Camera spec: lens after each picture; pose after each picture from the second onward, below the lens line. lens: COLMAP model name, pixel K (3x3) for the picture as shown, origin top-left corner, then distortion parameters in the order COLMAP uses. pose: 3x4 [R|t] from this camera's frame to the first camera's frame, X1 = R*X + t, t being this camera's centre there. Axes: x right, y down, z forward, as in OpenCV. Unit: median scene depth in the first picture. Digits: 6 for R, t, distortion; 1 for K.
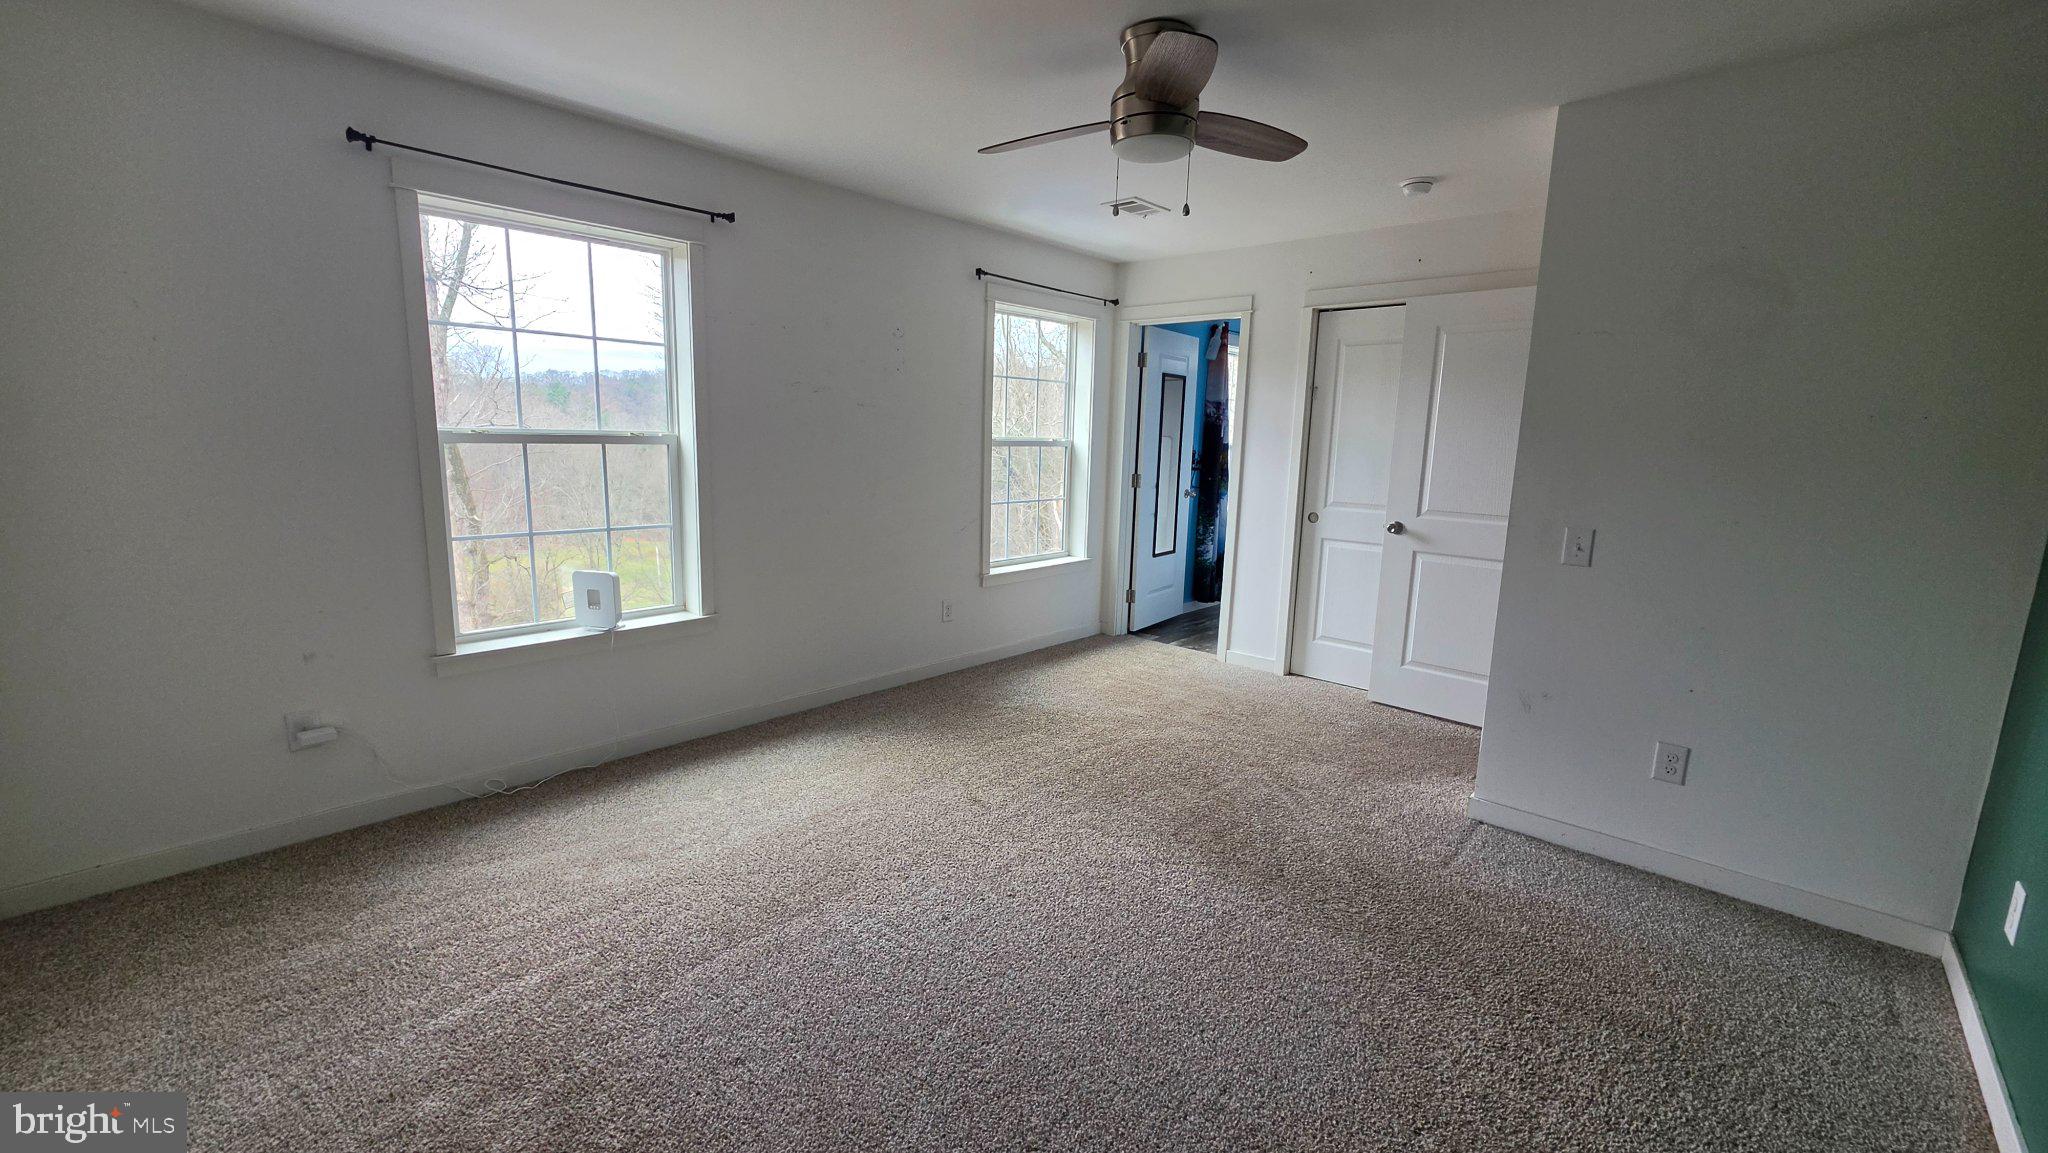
lens RADIAL K [[817.6, 0, 1009.2], [0, 817.6, 572.3], [0, 0, 1]] dist [-0.004250, 0.000056]
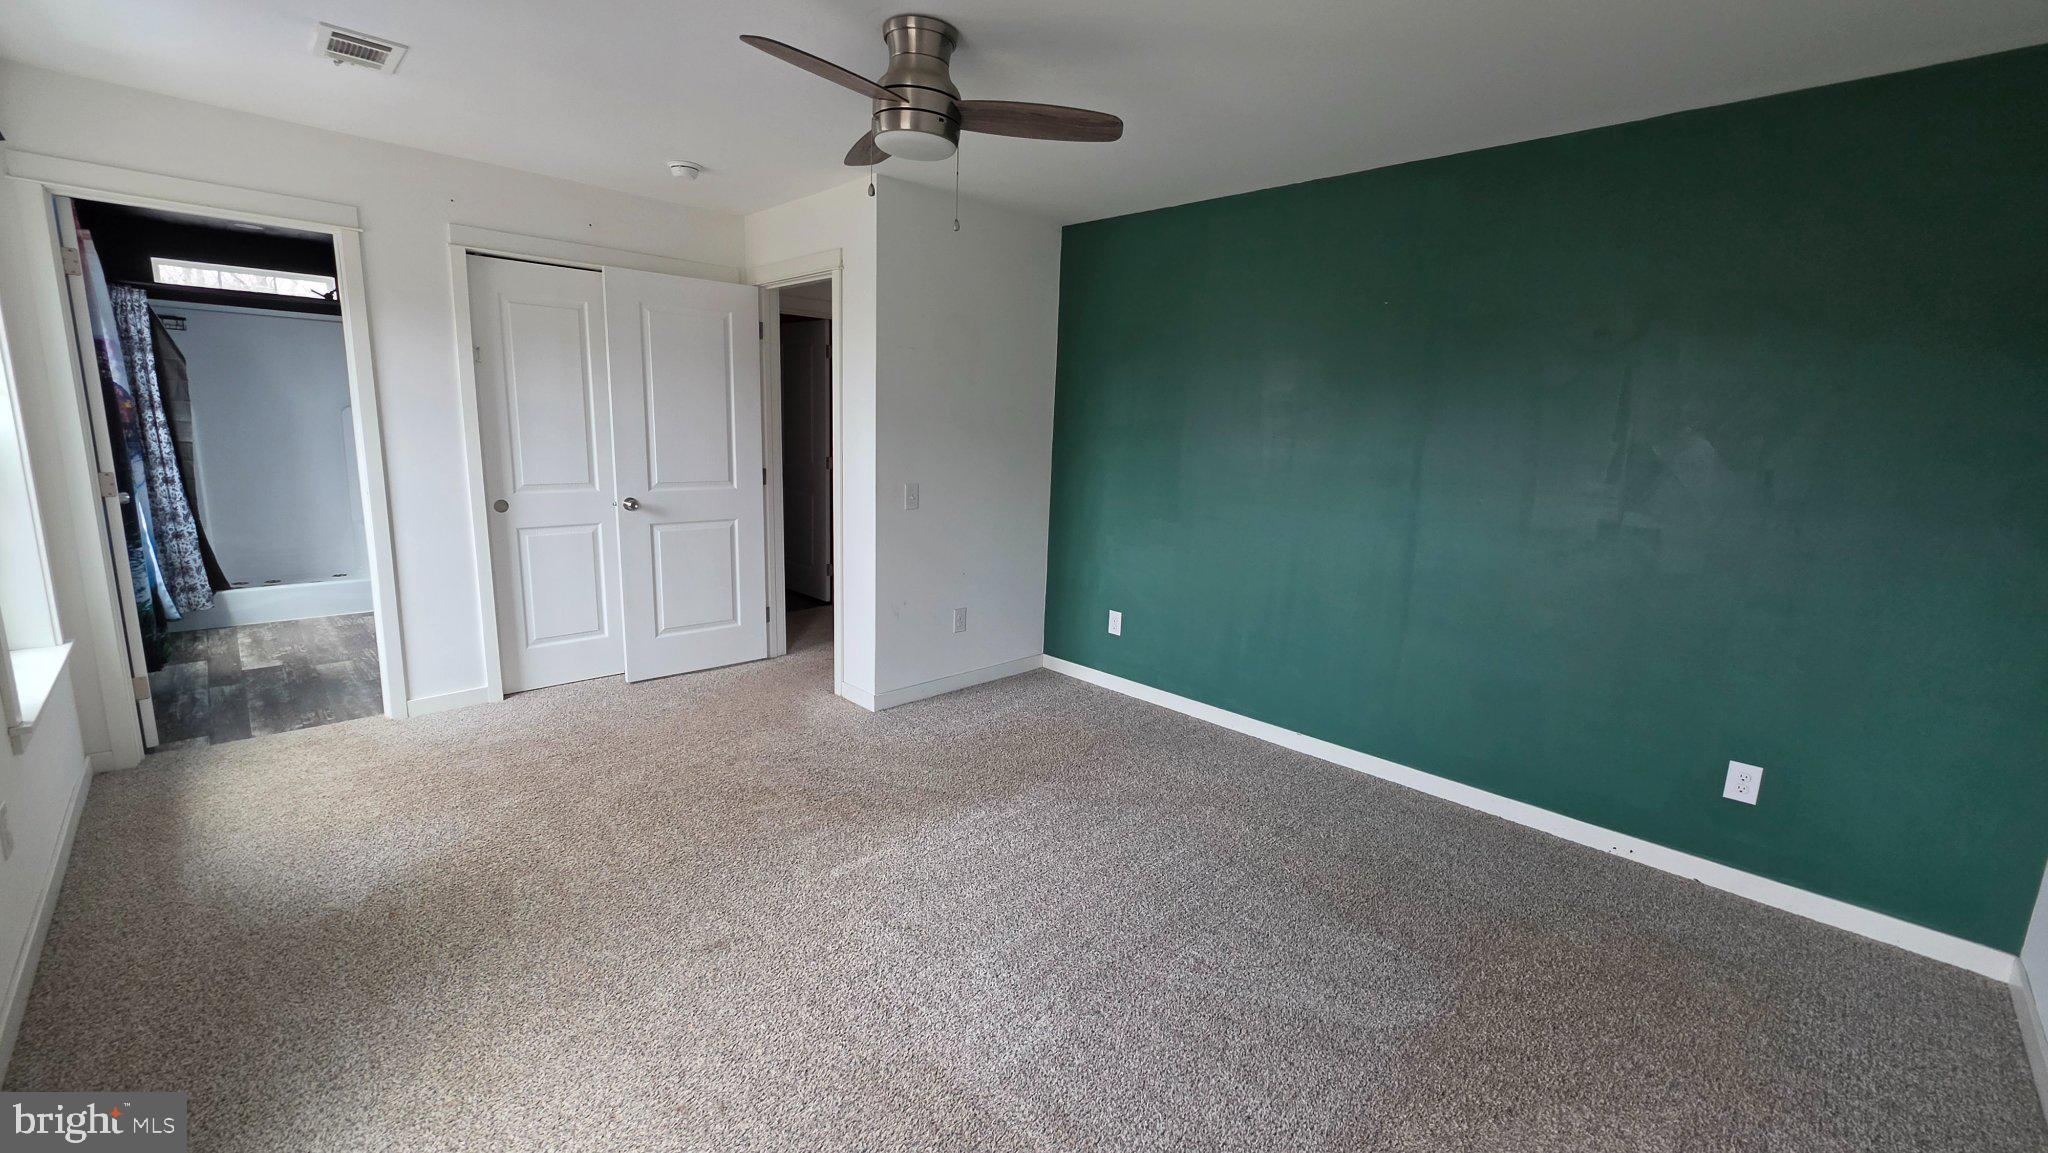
lens RADIAL K [[822.9, 0, 1010.4], [0, 822.9, 571.2], [0, 0, 1]] dist [-0.002179, 0.000331]
pose [[0.046593, -0.204051, 0.977851, -0.493034], [0.134041, 0.971338, 0.196305, -0.109231], [-0.989880, 0.121926, 0.072609, 0.482761]]
